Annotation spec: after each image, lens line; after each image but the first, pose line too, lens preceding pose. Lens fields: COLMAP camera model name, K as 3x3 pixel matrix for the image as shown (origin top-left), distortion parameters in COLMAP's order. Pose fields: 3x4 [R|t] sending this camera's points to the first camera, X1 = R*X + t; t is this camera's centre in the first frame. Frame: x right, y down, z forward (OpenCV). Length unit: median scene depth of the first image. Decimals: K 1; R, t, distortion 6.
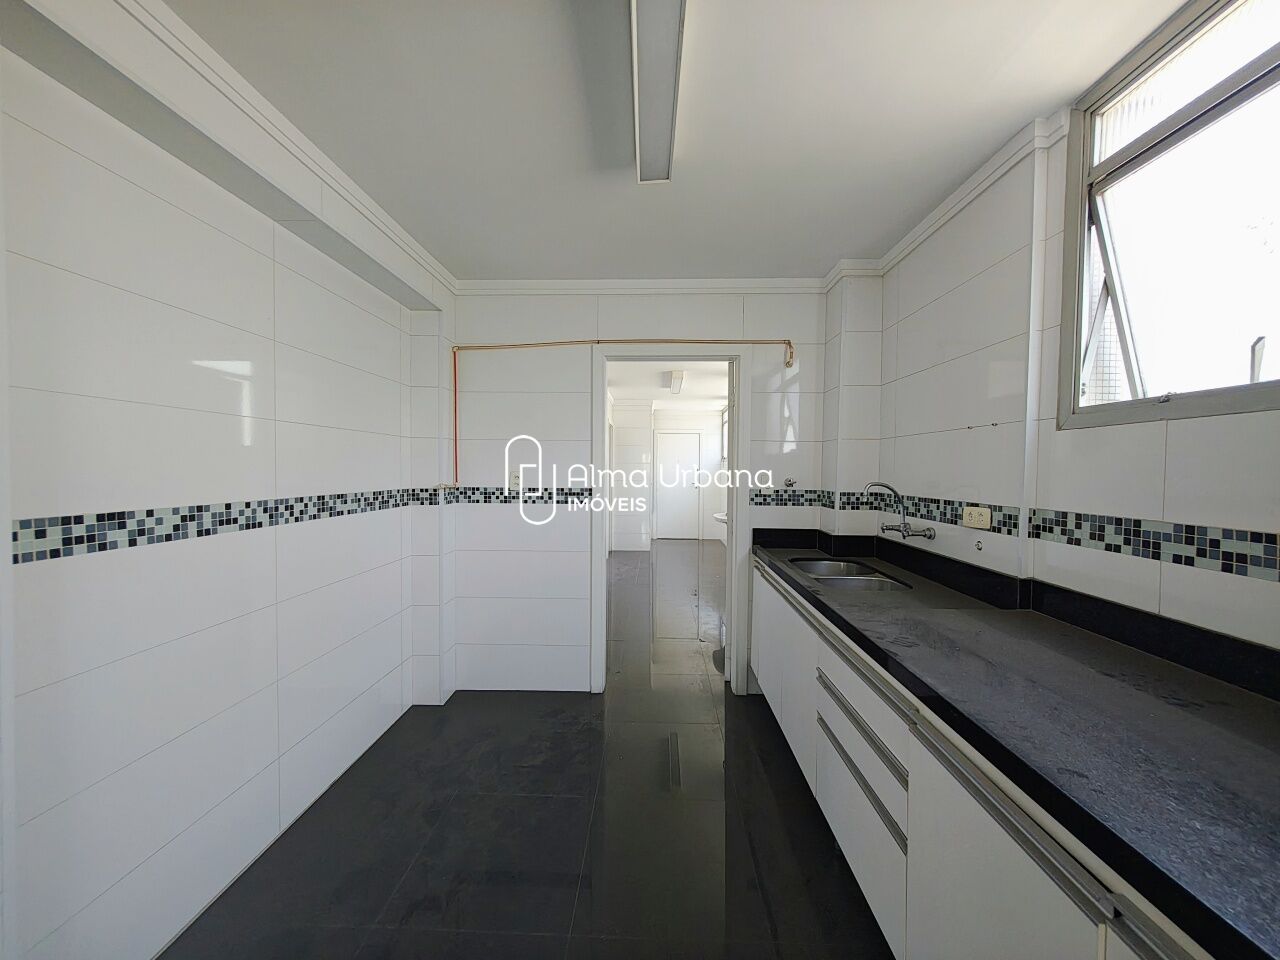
lens RADIAL K [[481.8, 0, 639.9], [0, 481.8, 473.9], [0, 0, 1]] dist [0.001465, -0.000164]
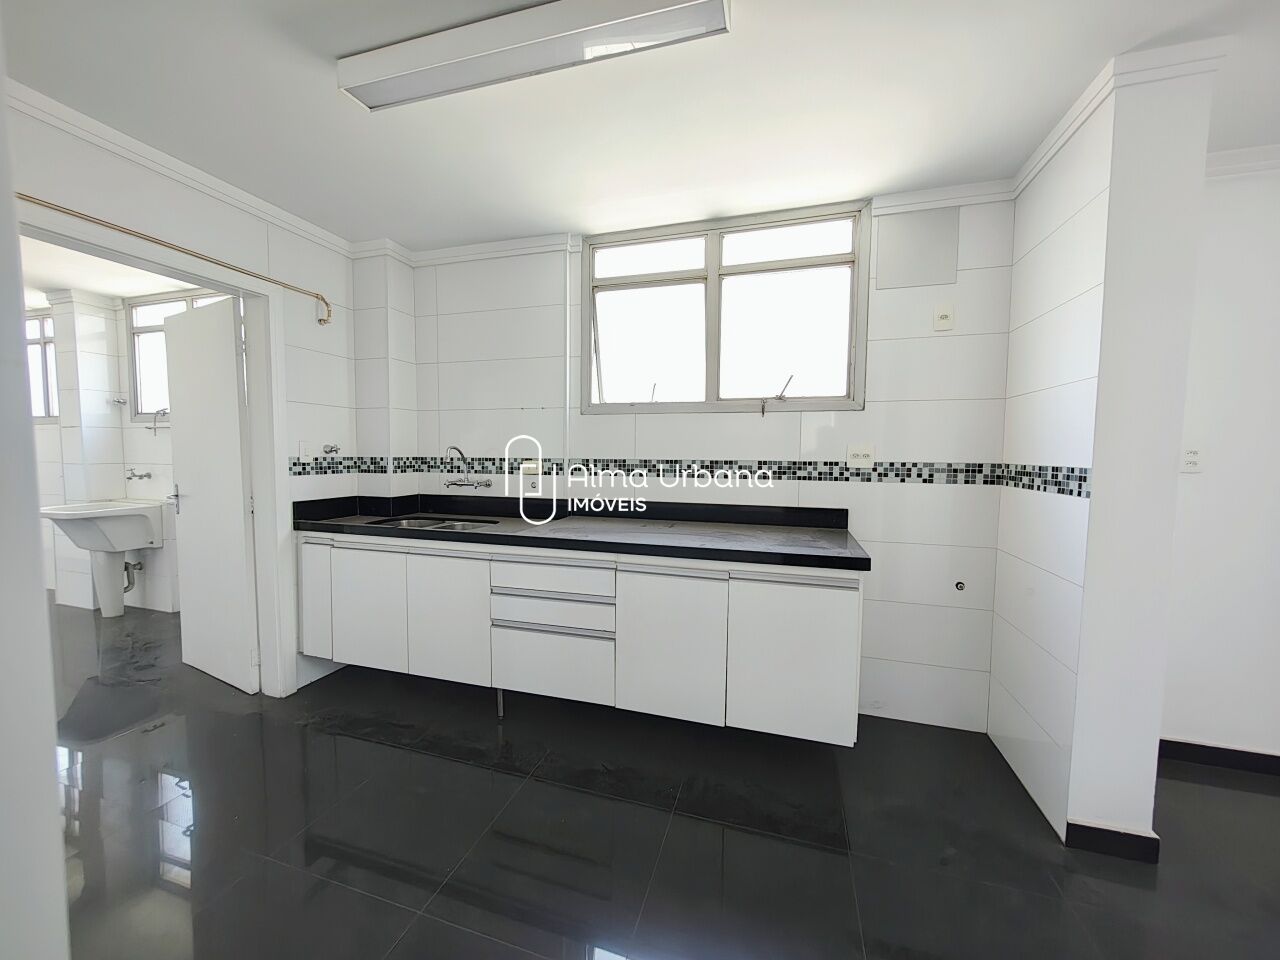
lens RADIAL K [[481.8, 0, 644.7], [0, 481.8, 481.5], [0, 0, 1]] dist [0.001465, -0.000164]
pose [[0.252844, -0.065264, 0.965303, -0.501319], [0.006572, 0.997815, 0.065741, 0.025075], [-0.967485, -0.010278, 0.252720, 0.173384]]
